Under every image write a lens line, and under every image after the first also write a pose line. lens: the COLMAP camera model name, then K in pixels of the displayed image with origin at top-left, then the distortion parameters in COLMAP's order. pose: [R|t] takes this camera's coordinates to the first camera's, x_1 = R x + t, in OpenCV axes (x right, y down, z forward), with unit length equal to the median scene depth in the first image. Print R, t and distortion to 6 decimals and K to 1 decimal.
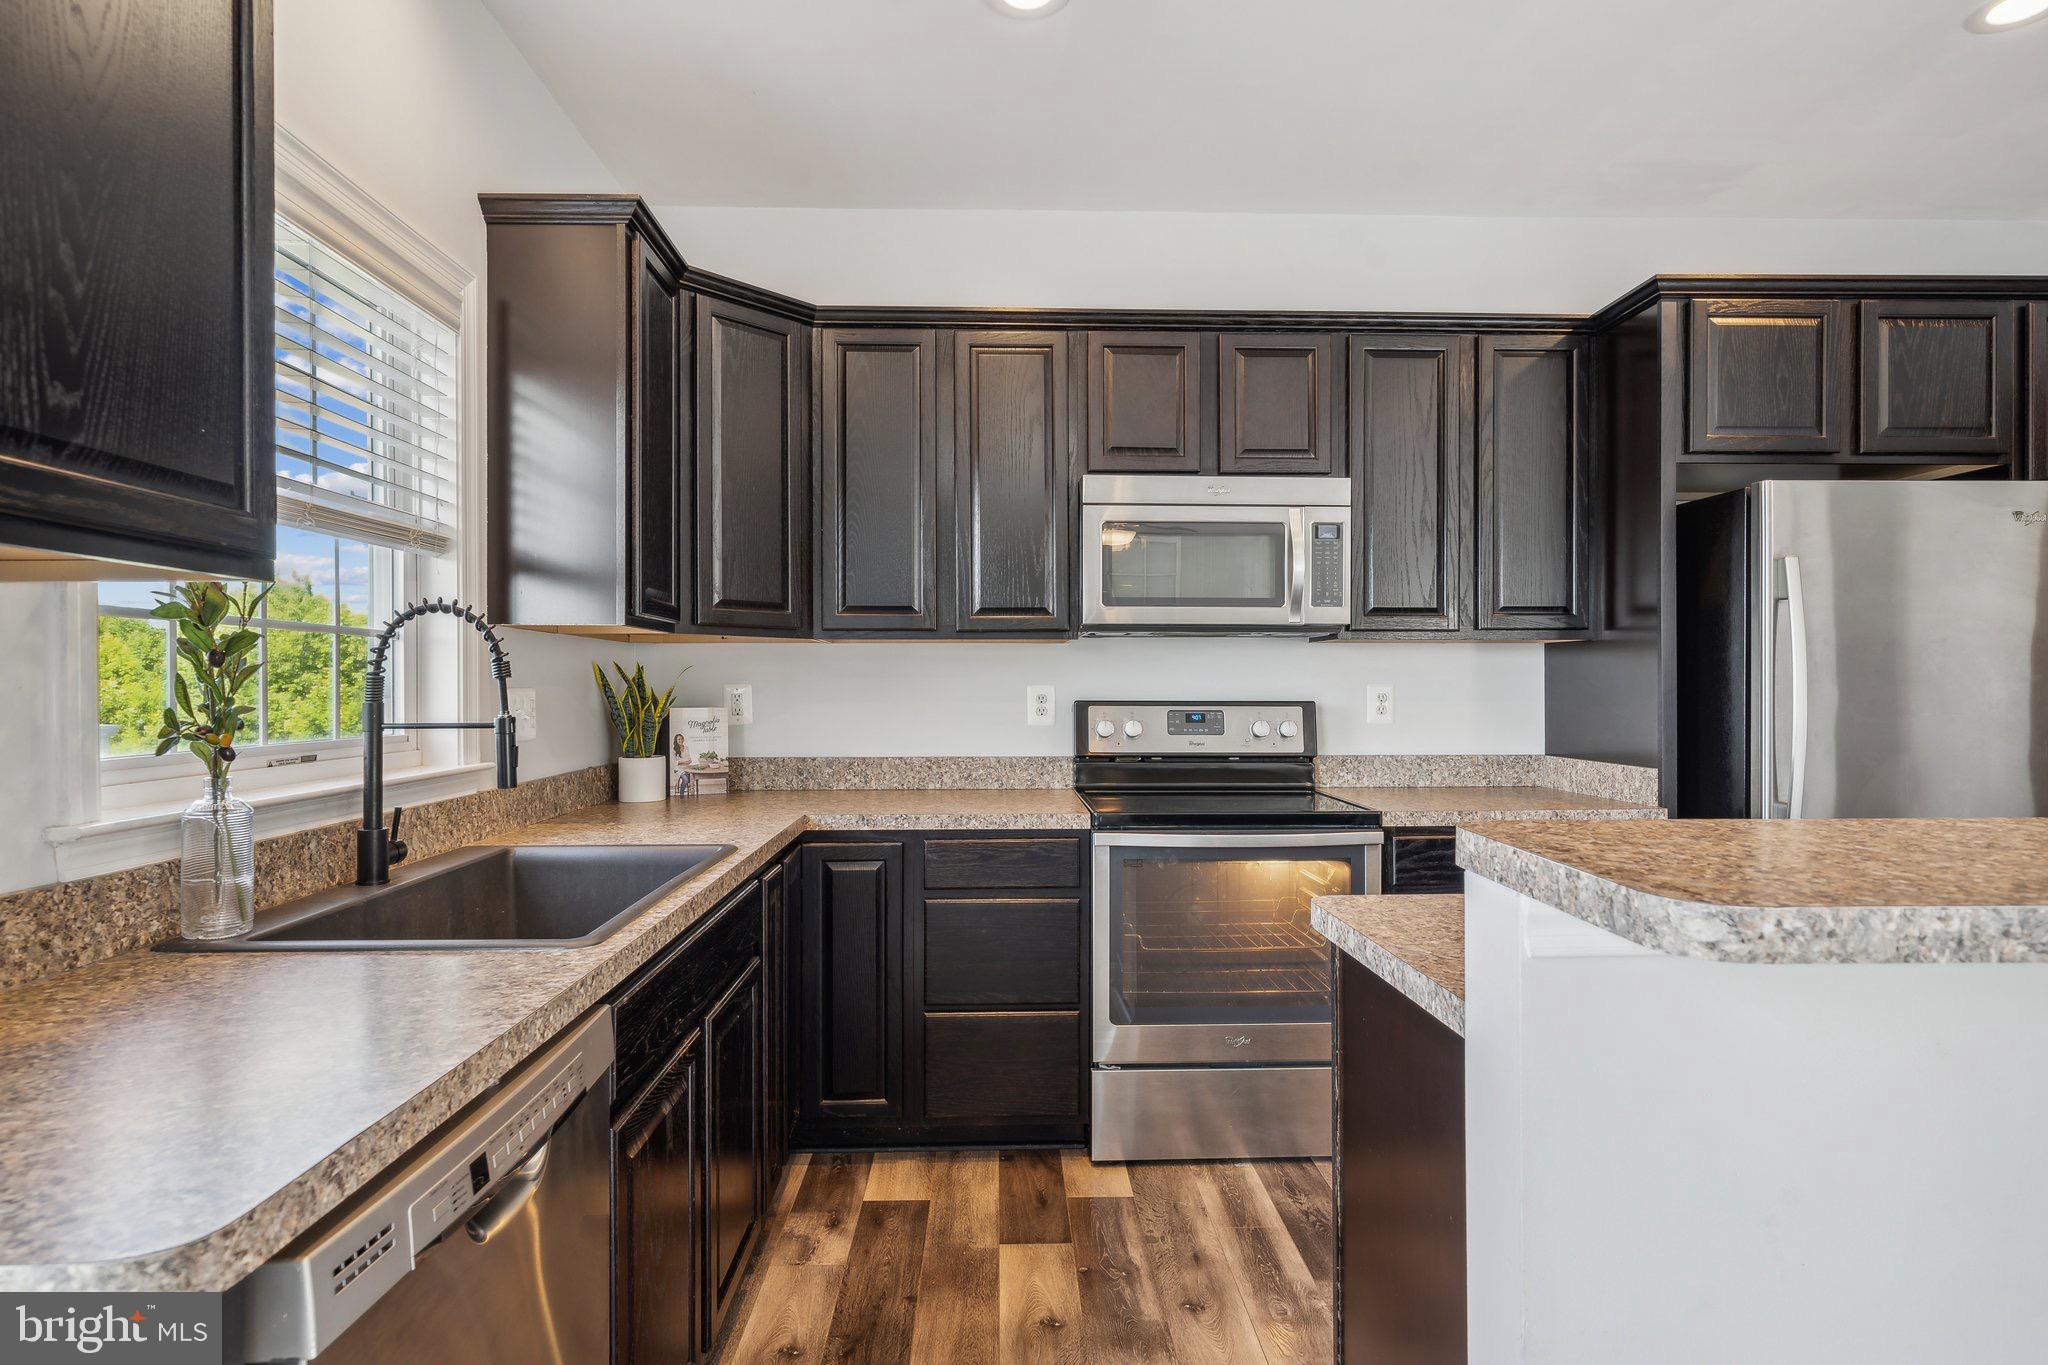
lens RADIAL K [[1086.3, 0, 1026.1], [0, 1086.3, 677.8], [0, 0, 1]] dist [0.003011, 0.000730]
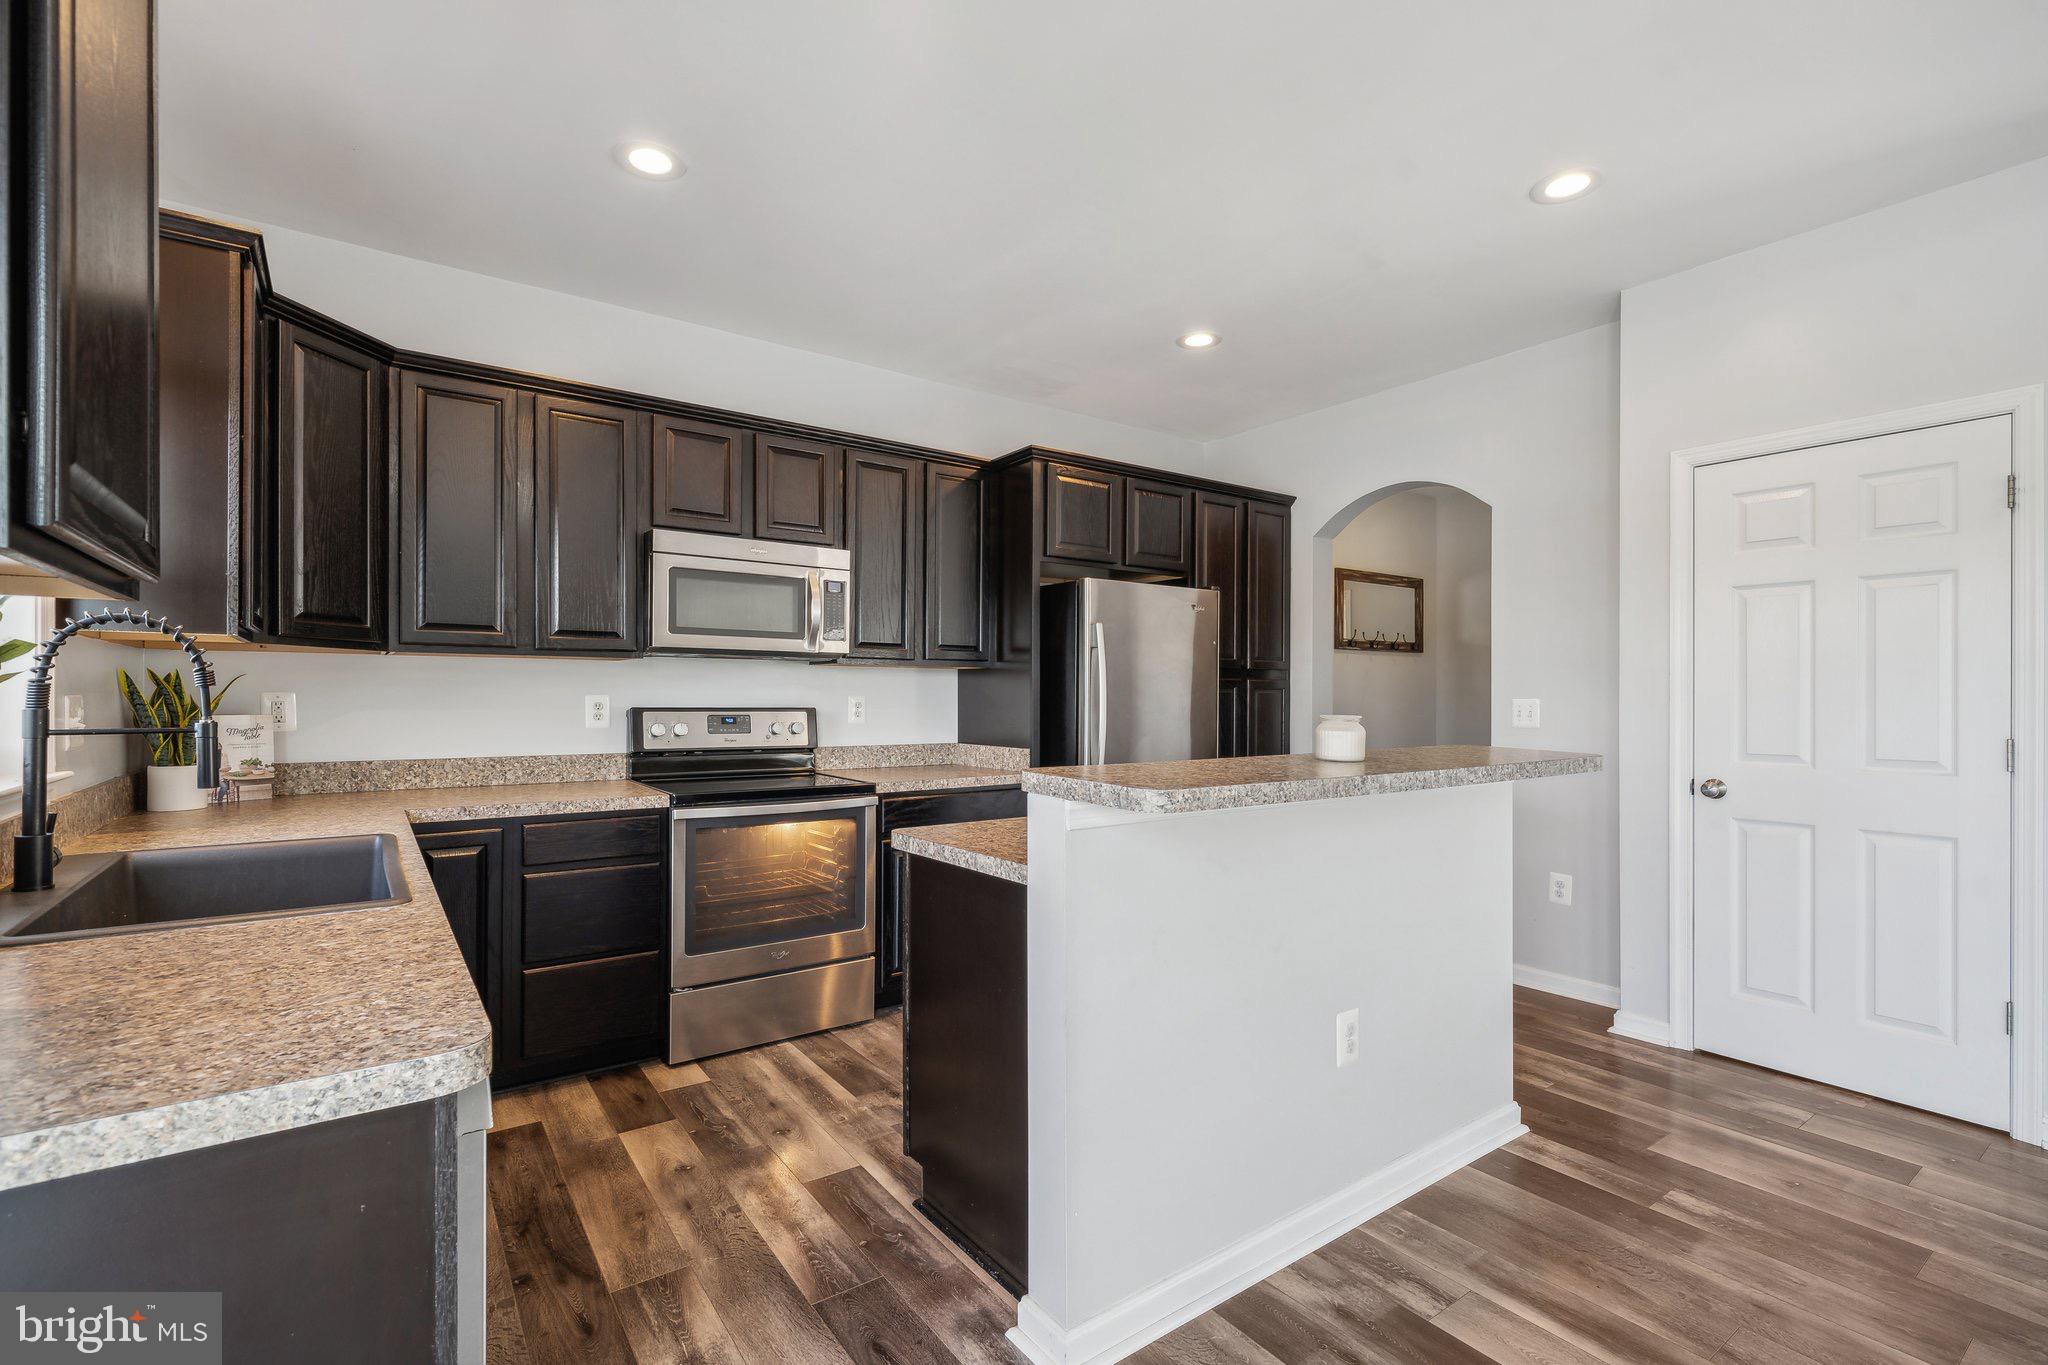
lens RADIAL K [[912.5, 0, 1024.0], [0, 912.5, 682.5], [0, 0, 1]] dist [0.008482, -0.000029]
pose [[0.830342, 0.013879, 0.557081, -0.178328], [-0.009898, 0.999899, -0.010158, -0.001475], [-0.557166, 0.002920, 0.830396, -0.120843]]
